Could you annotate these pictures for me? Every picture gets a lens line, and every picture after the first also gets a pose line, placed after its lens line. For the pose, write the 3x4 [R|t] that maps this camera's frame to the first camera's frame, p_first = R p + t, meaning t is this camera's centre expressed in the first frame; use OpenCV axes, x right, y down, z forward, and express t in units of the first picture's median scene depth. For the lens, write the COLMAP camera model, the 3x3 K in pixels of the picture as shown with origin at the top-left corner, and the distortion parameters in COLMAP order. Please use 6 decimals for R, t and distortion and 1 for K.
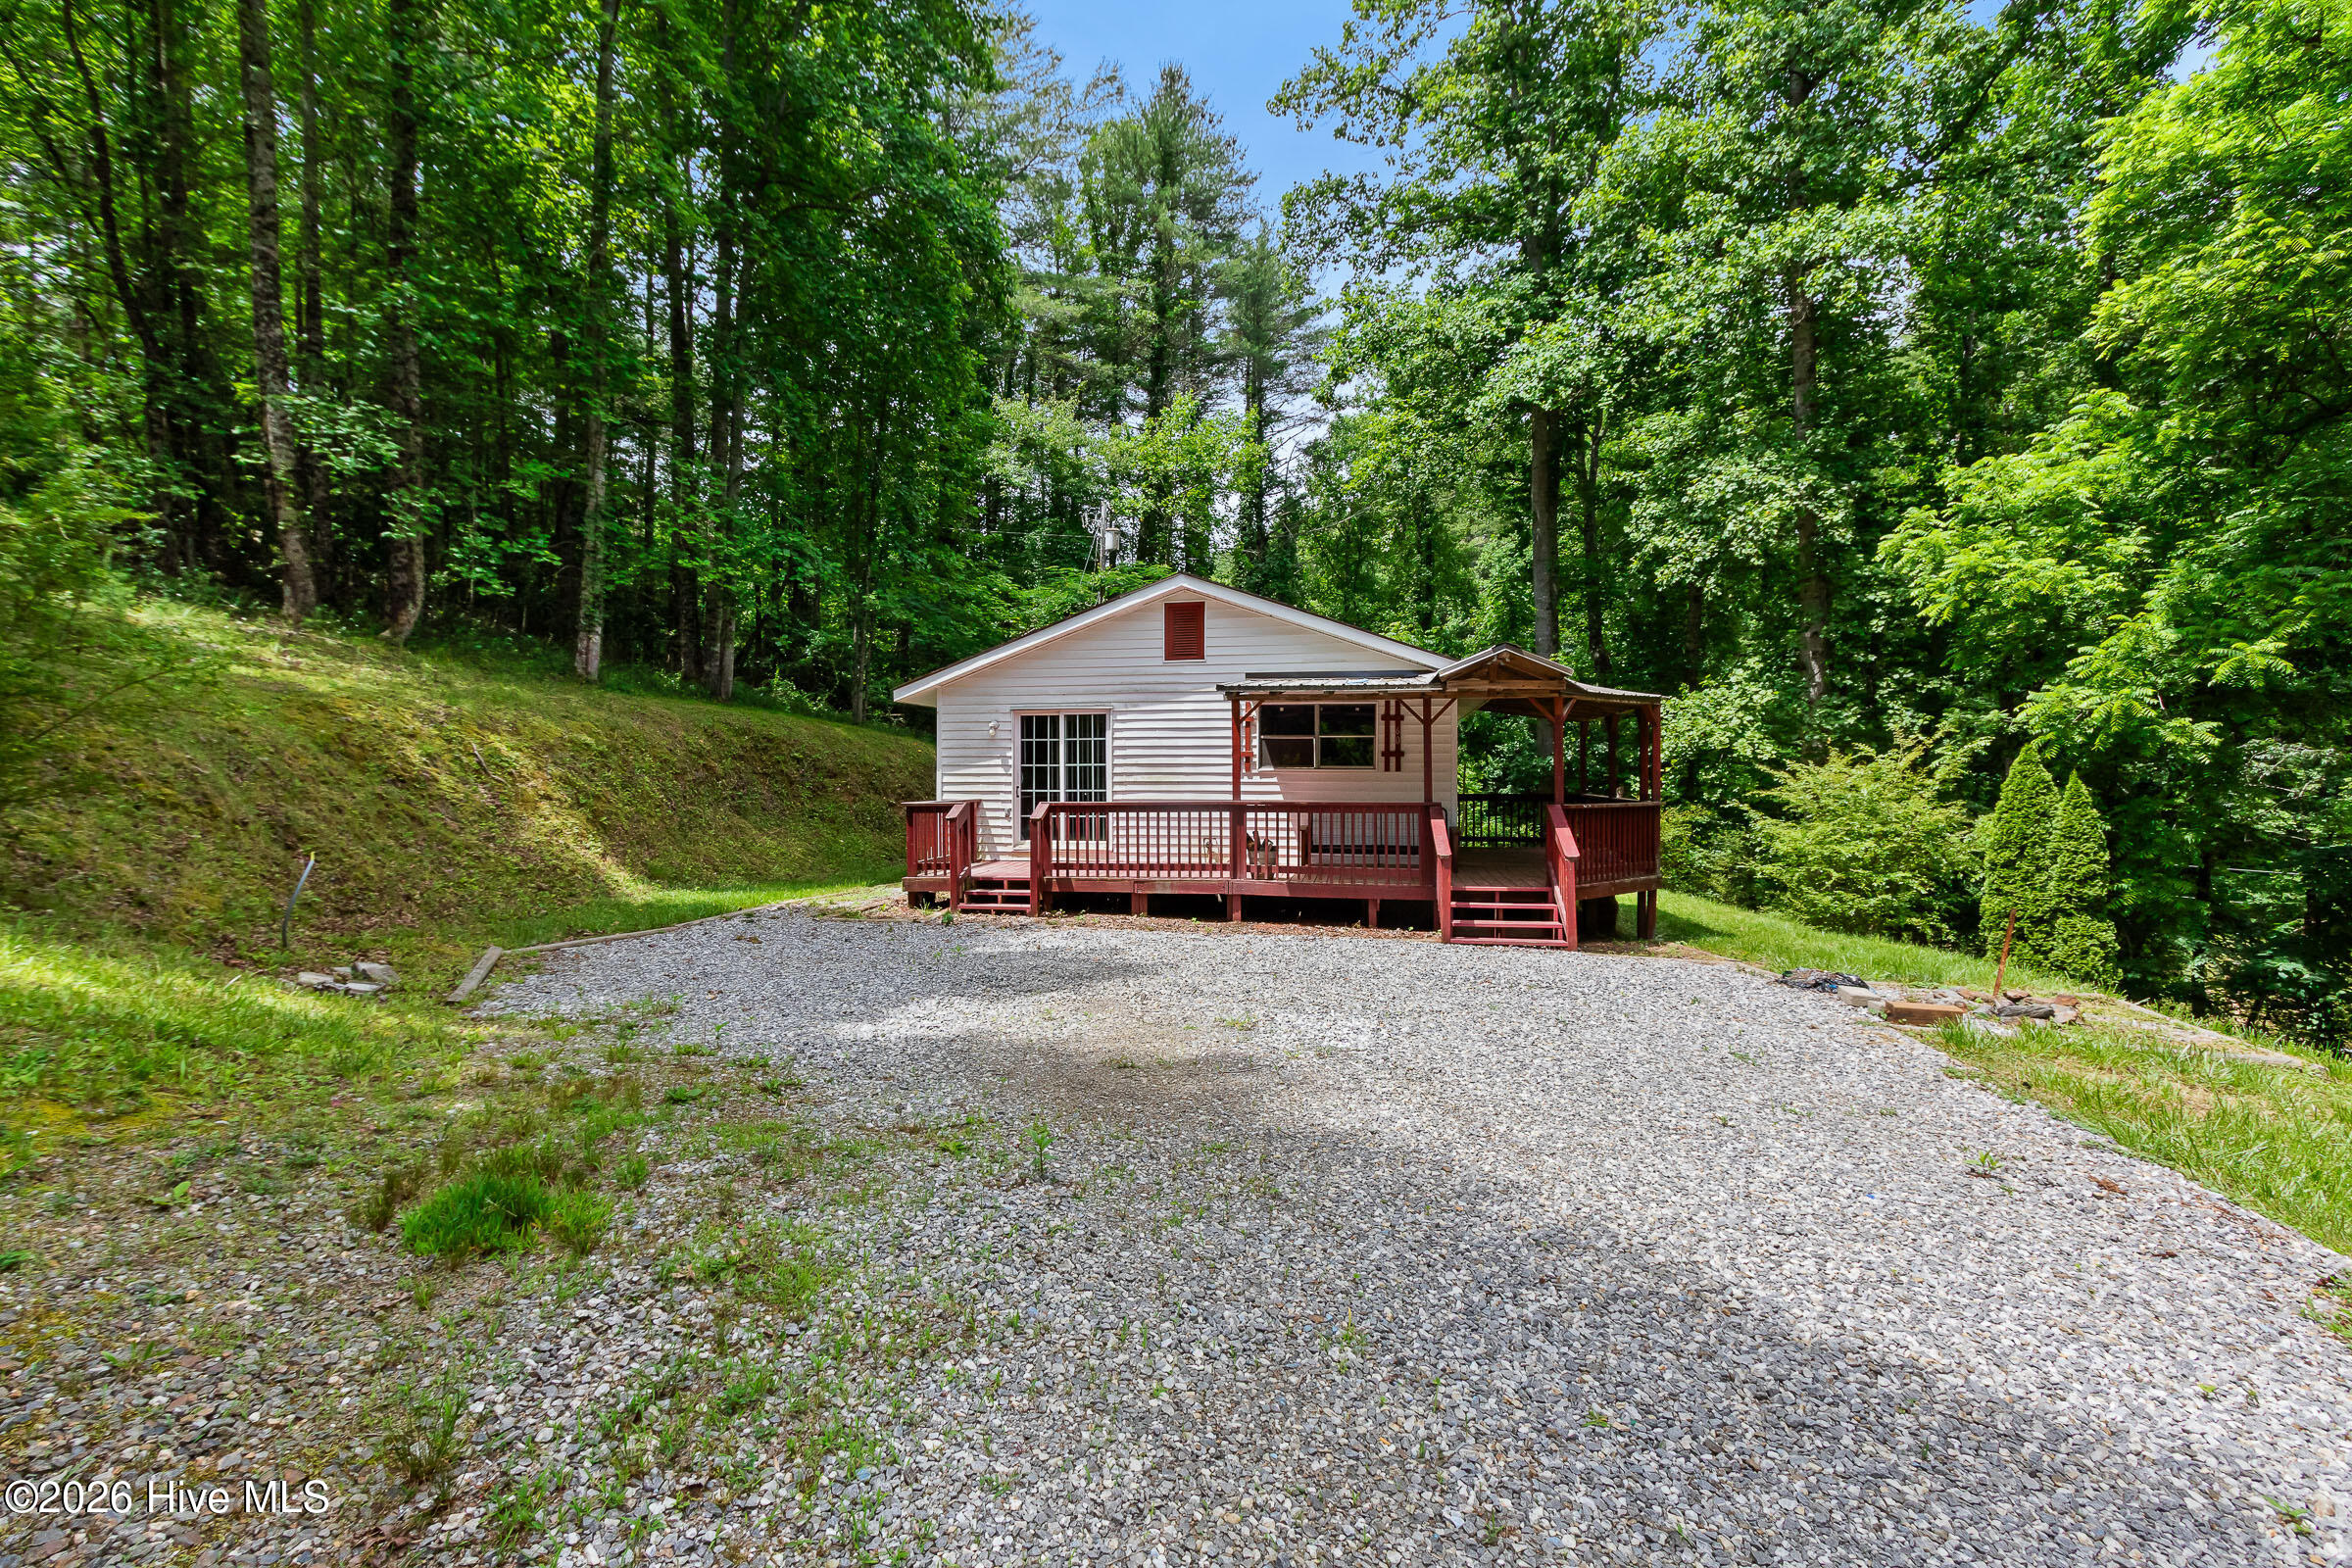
lens RADIAL K [[1123.2, 0, 1162.1], [0, 1123.2, 764.7], [0, 0, 1]] dist [0.007612, -0.001169]
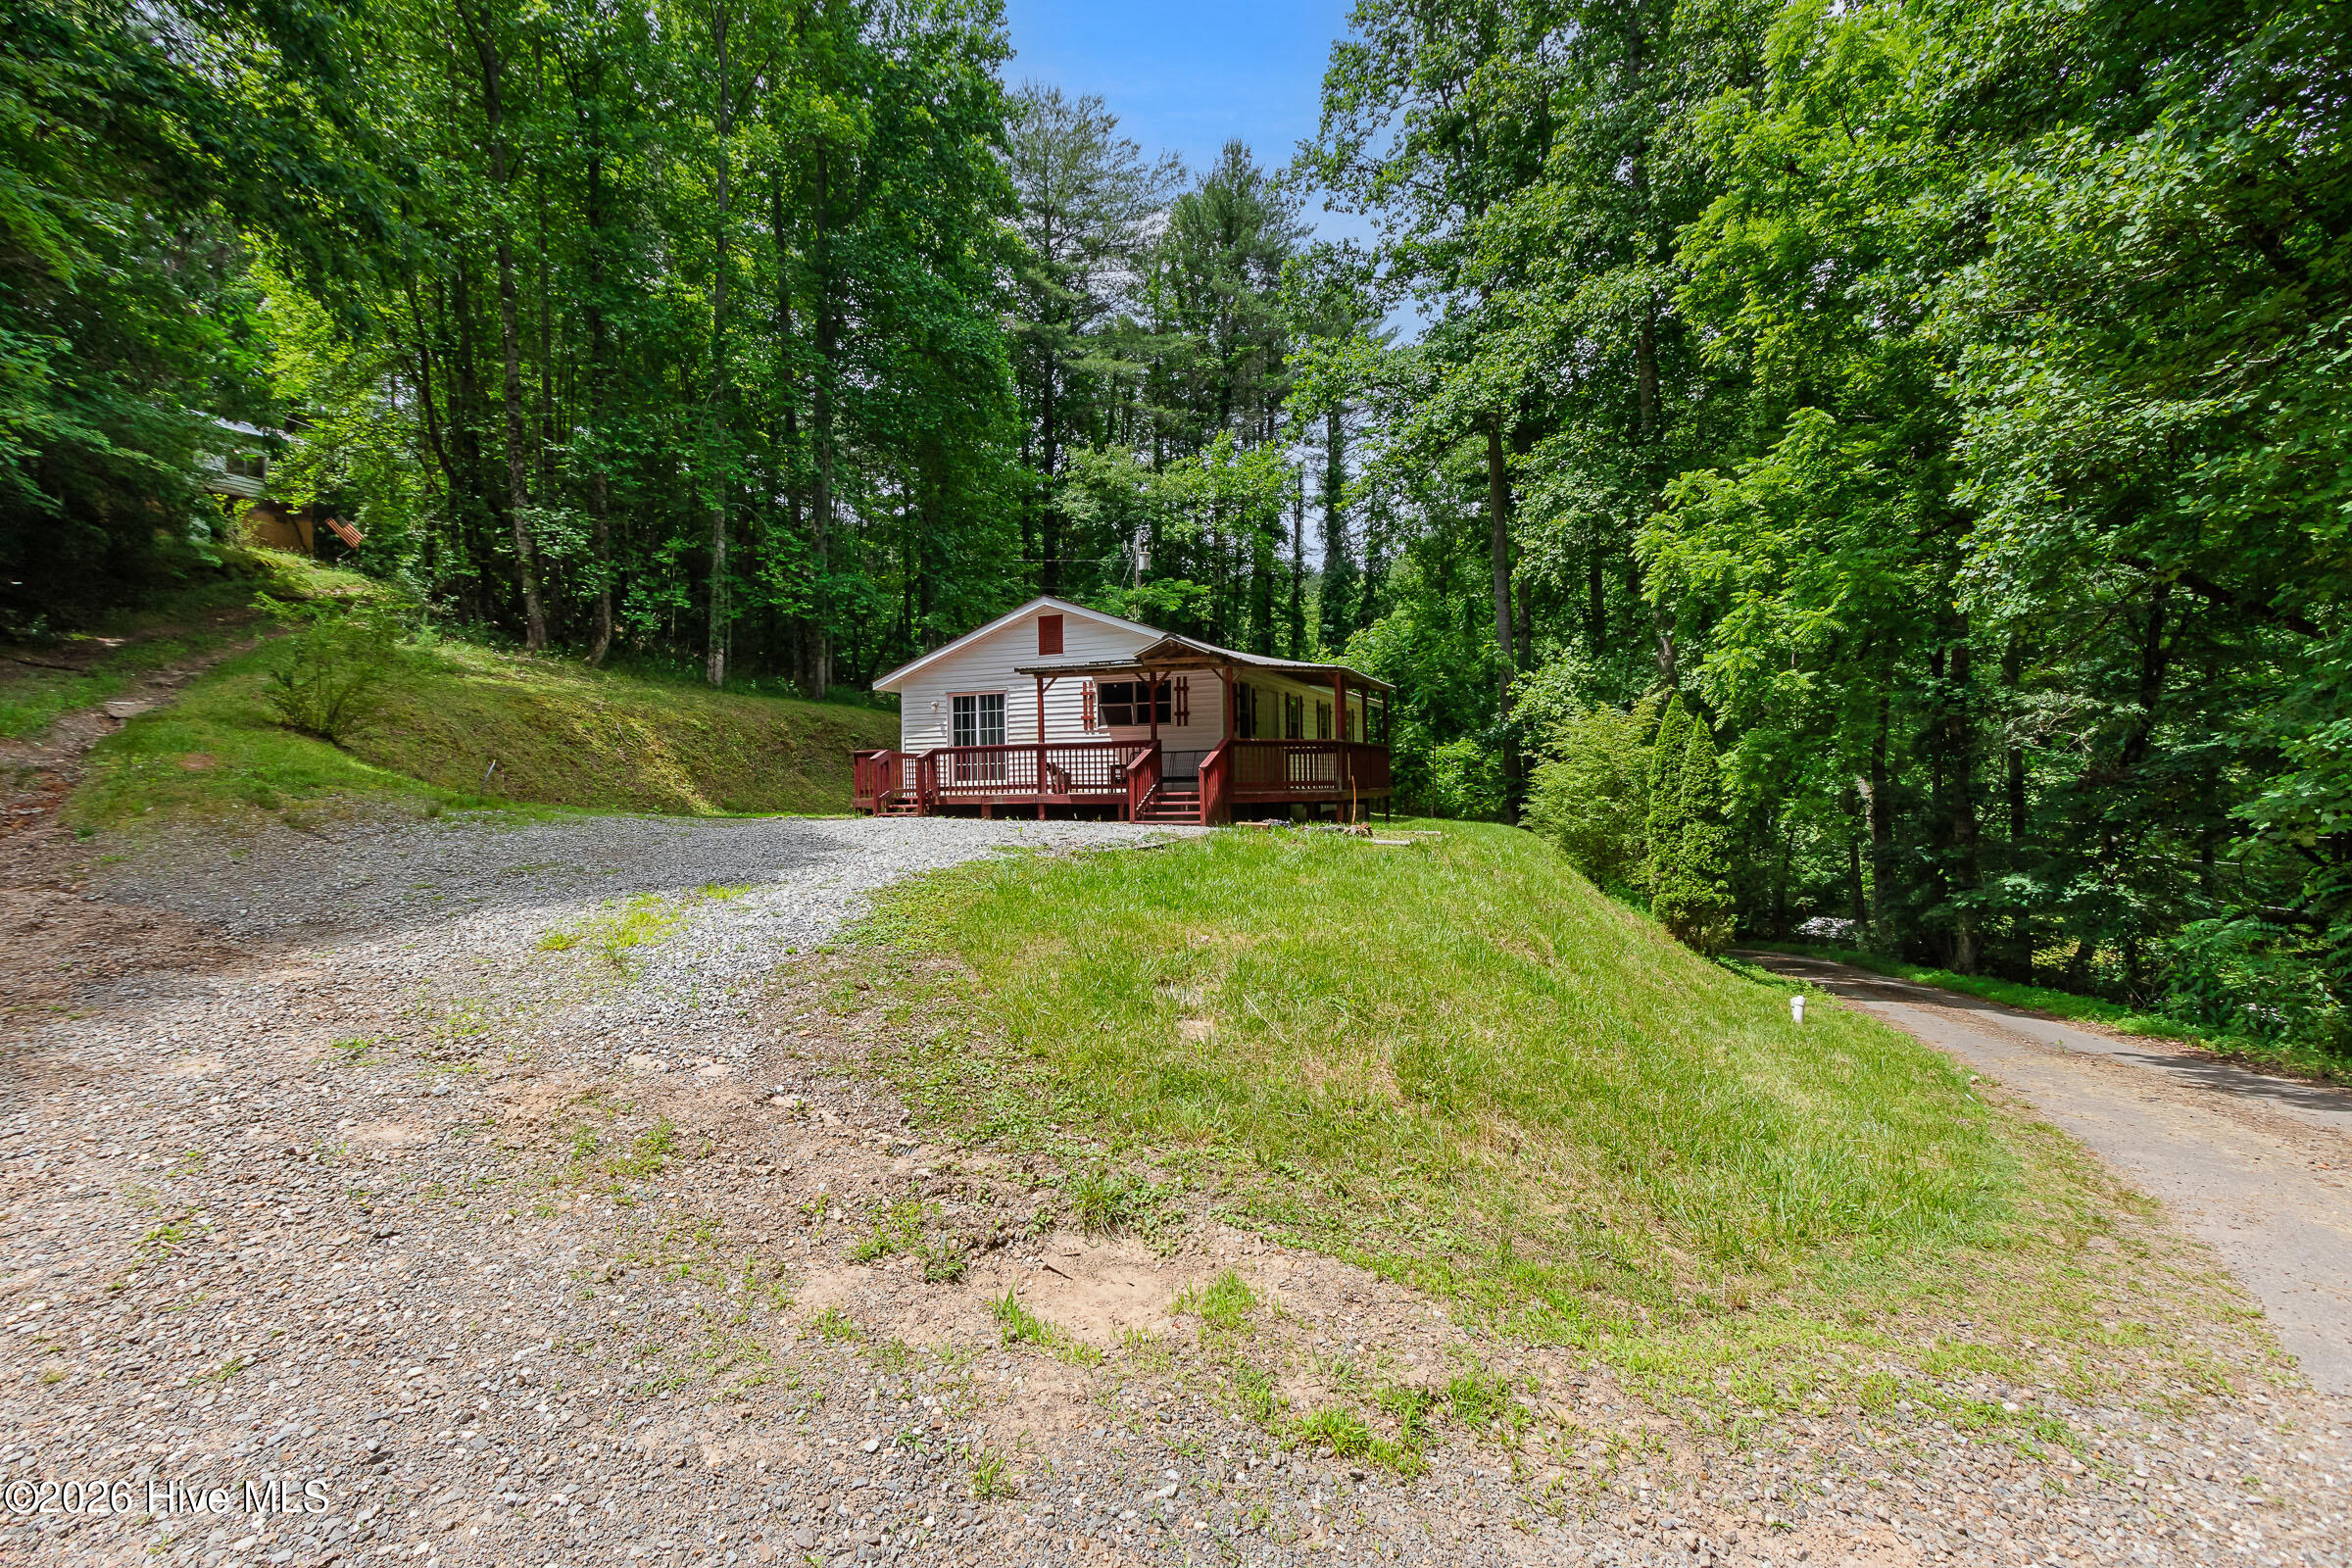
lens RADIAL K [[1123.2, 0, 1167.6], [0, 1123.2, 780.4], [0, 0, 1]] dist [0.007612, -0.001169]
pose [[0.980002, -0.016212, -0.198324, 0.442822], [0.017446, 0.999838, 0.004479, 0.064831], [0.198219, -0.007850, 0.980126, -0.393161]]
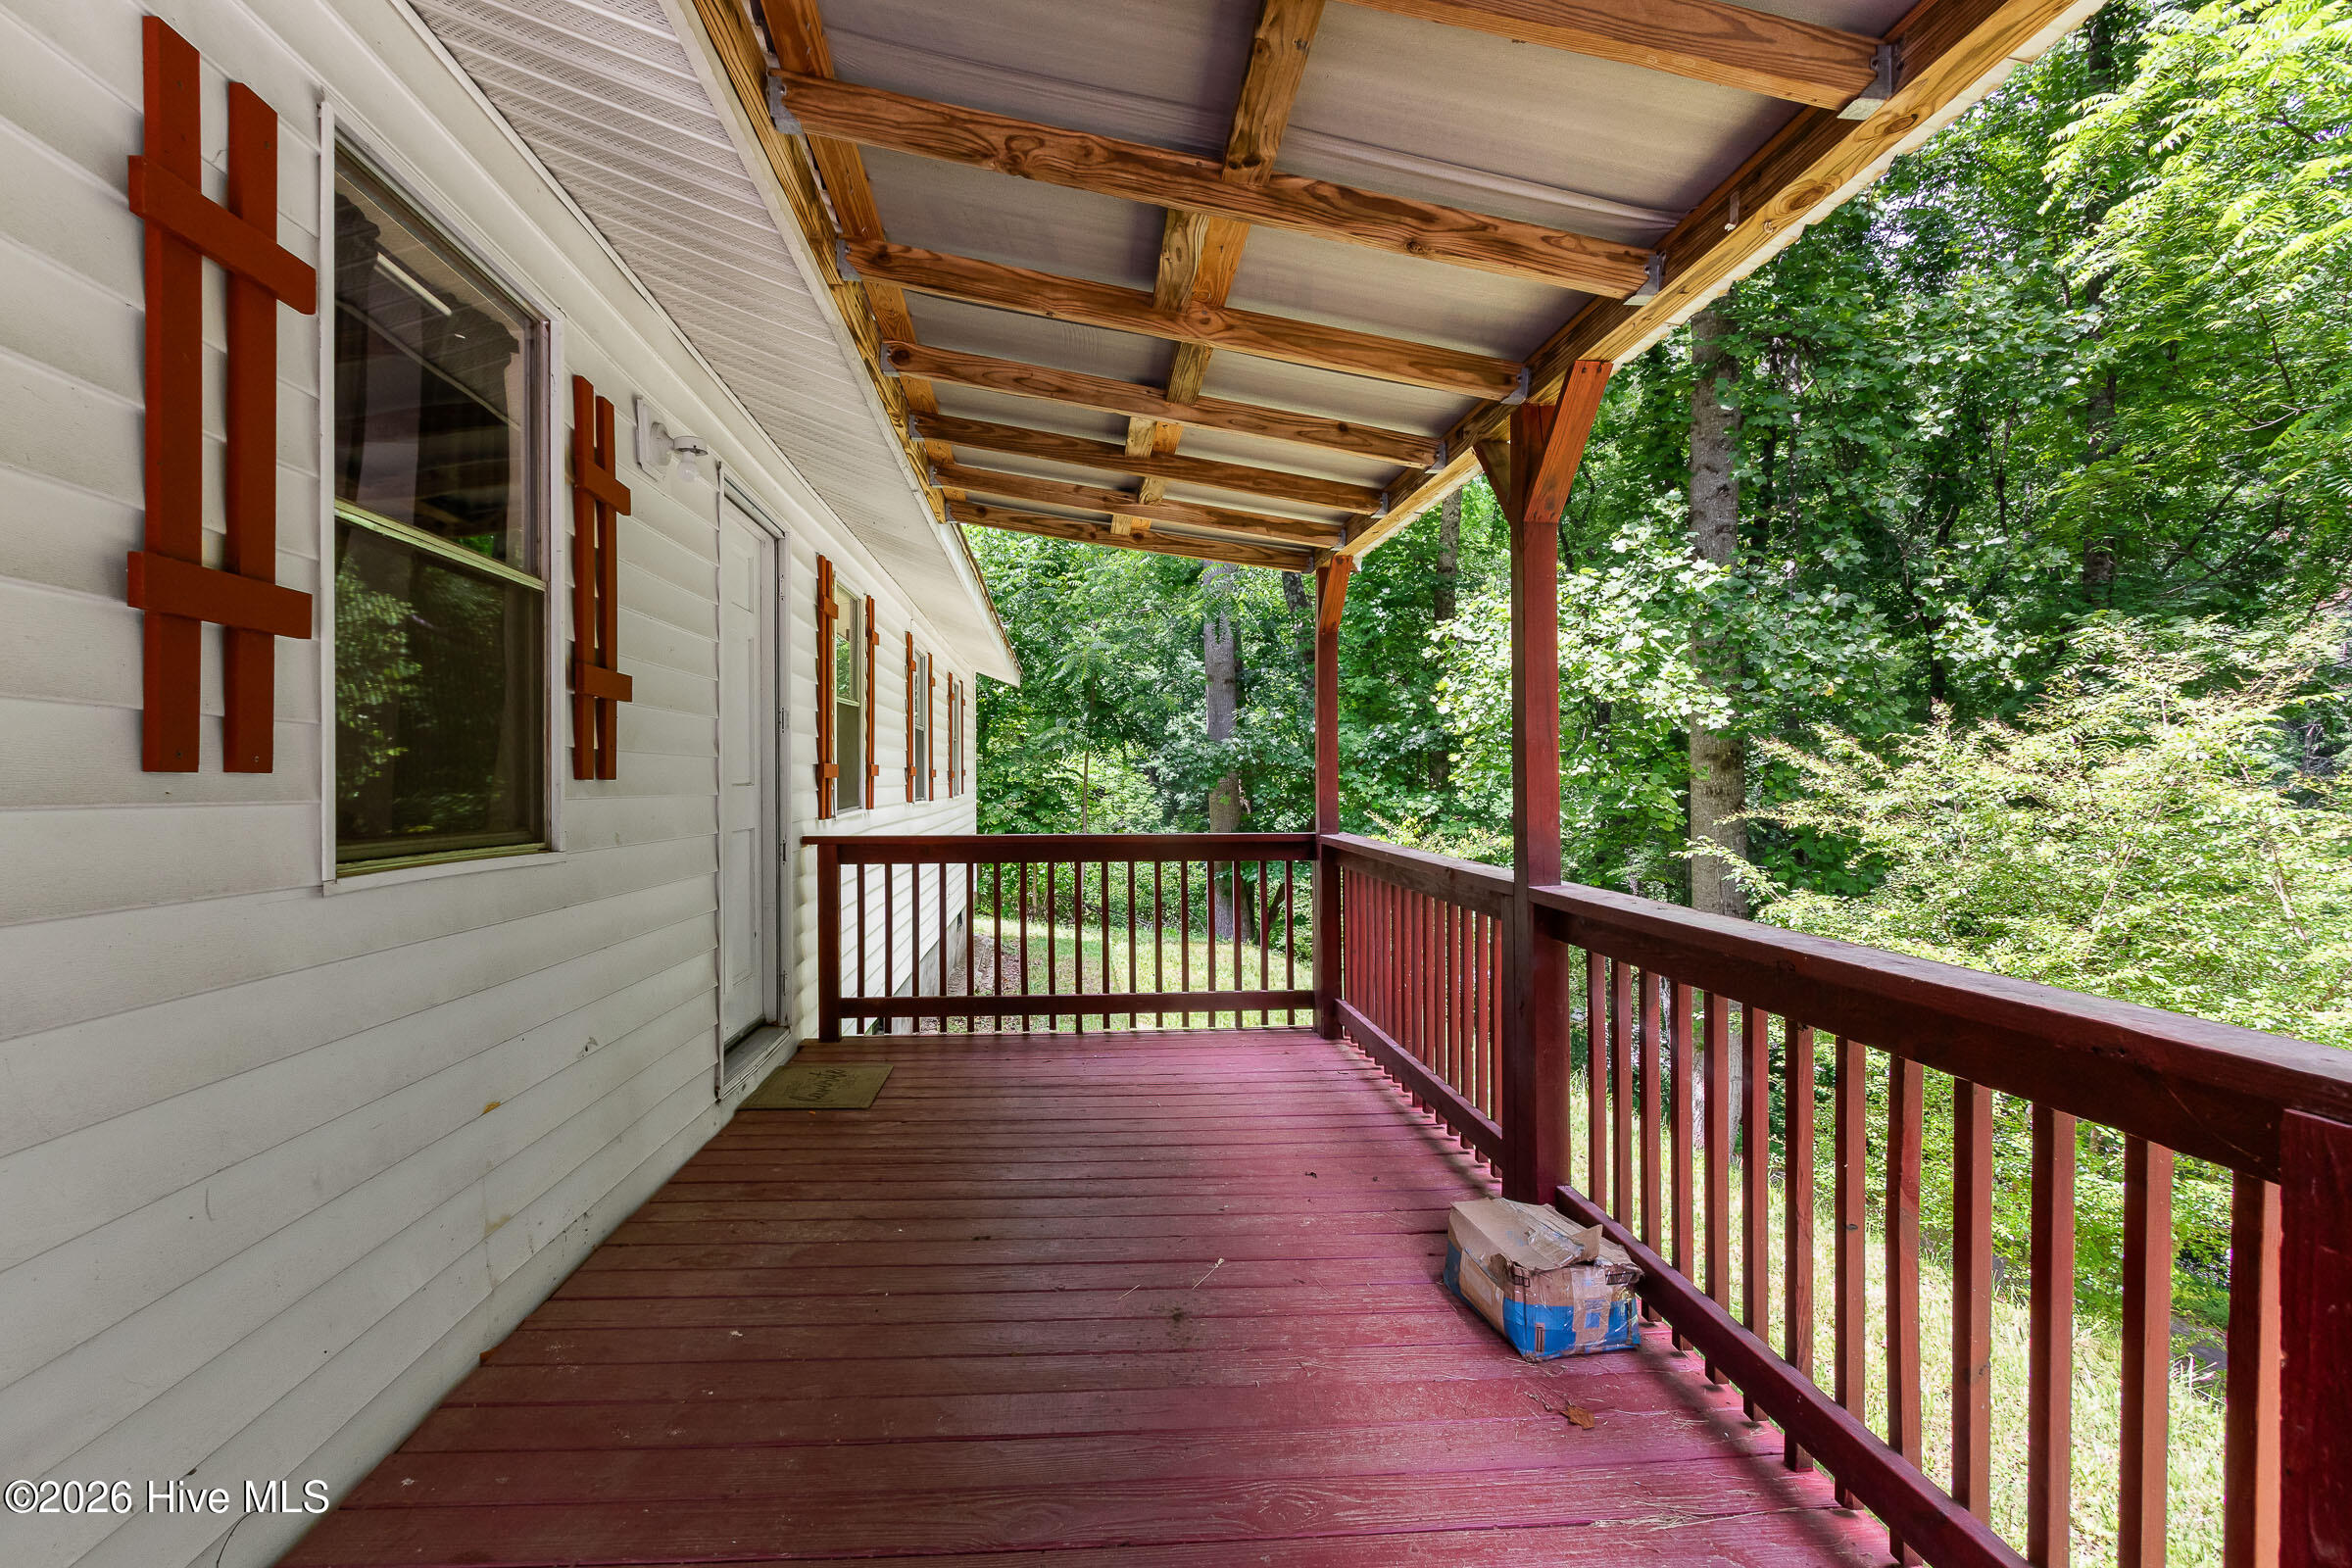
lens RADIAL K [[1123.2, 0, 1141.7], [0, 1123.2, 786.7], [0, 0, 1]] dist [0.007612, -0.001169]
pose [[0.967502, -0.002806, 0.252848, 0.304028], [-0.001858, 0.999833, 0.018203, 0.011591], [-0.252856, -0.018081, 0.967335, 0.860785]]
